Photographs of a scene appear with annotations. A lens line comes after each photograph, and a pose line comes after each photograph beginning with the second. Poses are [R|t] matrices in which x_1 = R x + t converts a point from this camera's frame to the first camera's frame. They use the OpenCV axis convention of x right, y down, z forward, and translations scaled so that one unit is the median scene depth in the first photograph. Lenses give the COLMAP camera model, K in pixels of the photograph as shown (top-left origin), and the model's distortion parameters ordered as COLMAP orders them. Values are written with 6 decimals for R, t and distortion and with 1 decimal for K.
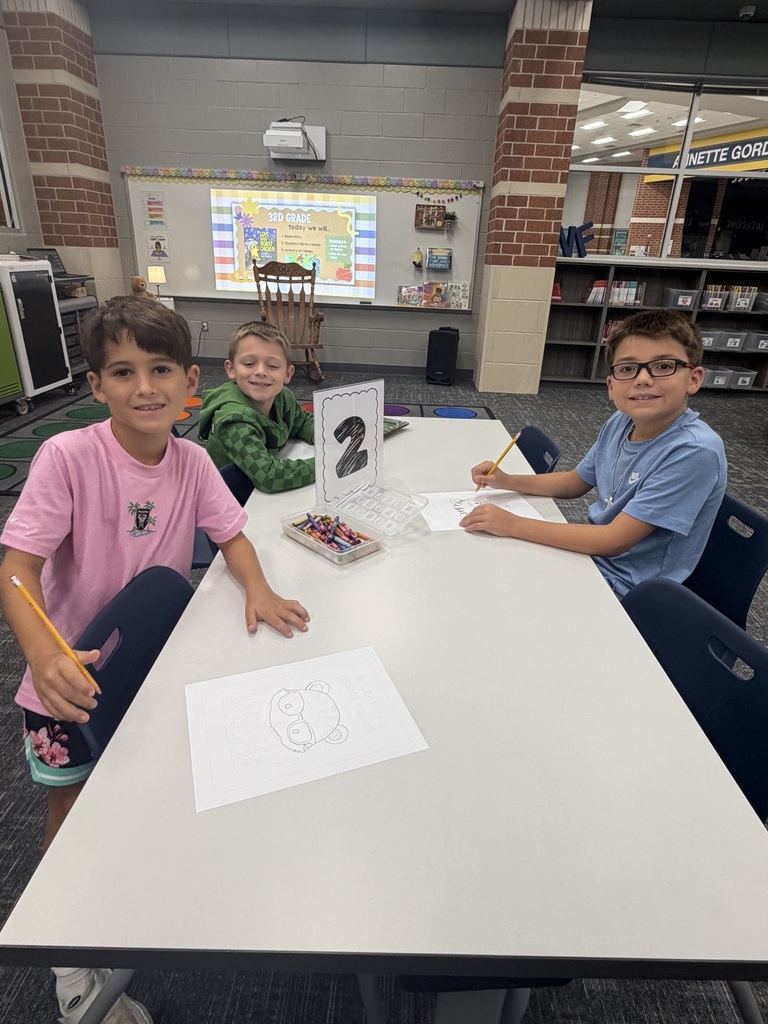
lens RADIAL K [[573.2, 0, 381.3], [0, 573.2, 510.7], [0, 0, 1]] dist [0.000972, -0.001838]
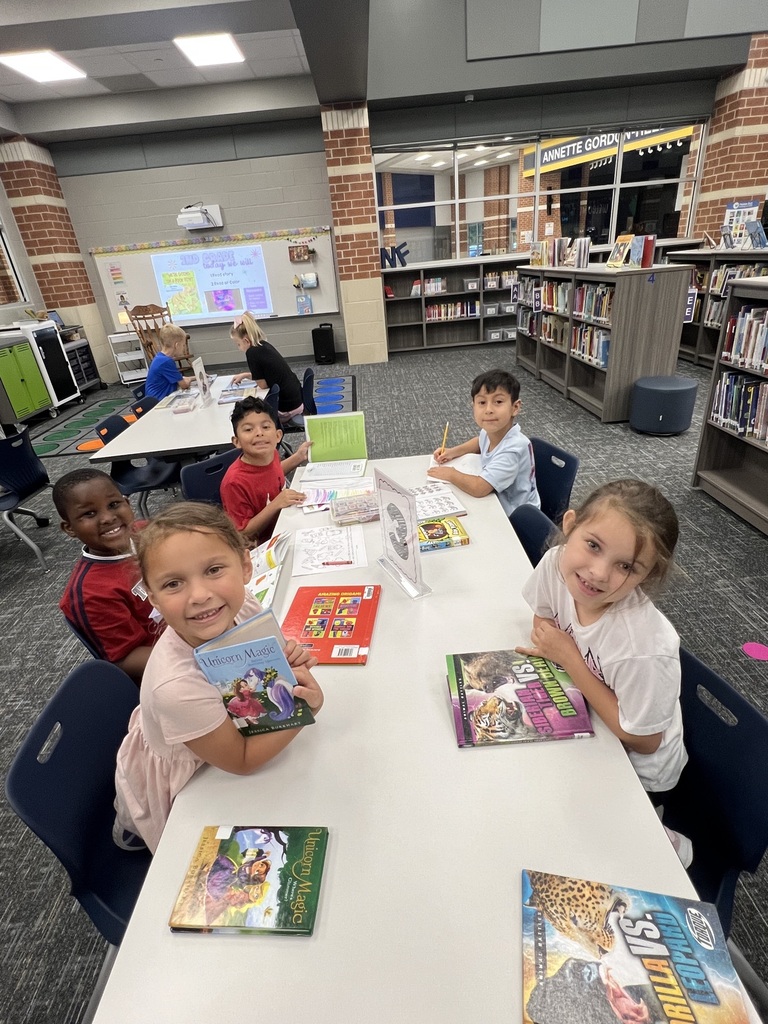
lens RADIAL K [[490.6, 0, 369.5], [0, 490.6, 504.3], [0, 0, 1]] dist [-0.002370, -0.000629]
pose [[0.989133, -0.146315, 0.014394, 0.154981], [0.145628, 0.988499, 0.040772, 0.113200], [-0.020194, -0.038233, 0.999065, -0.316523]]
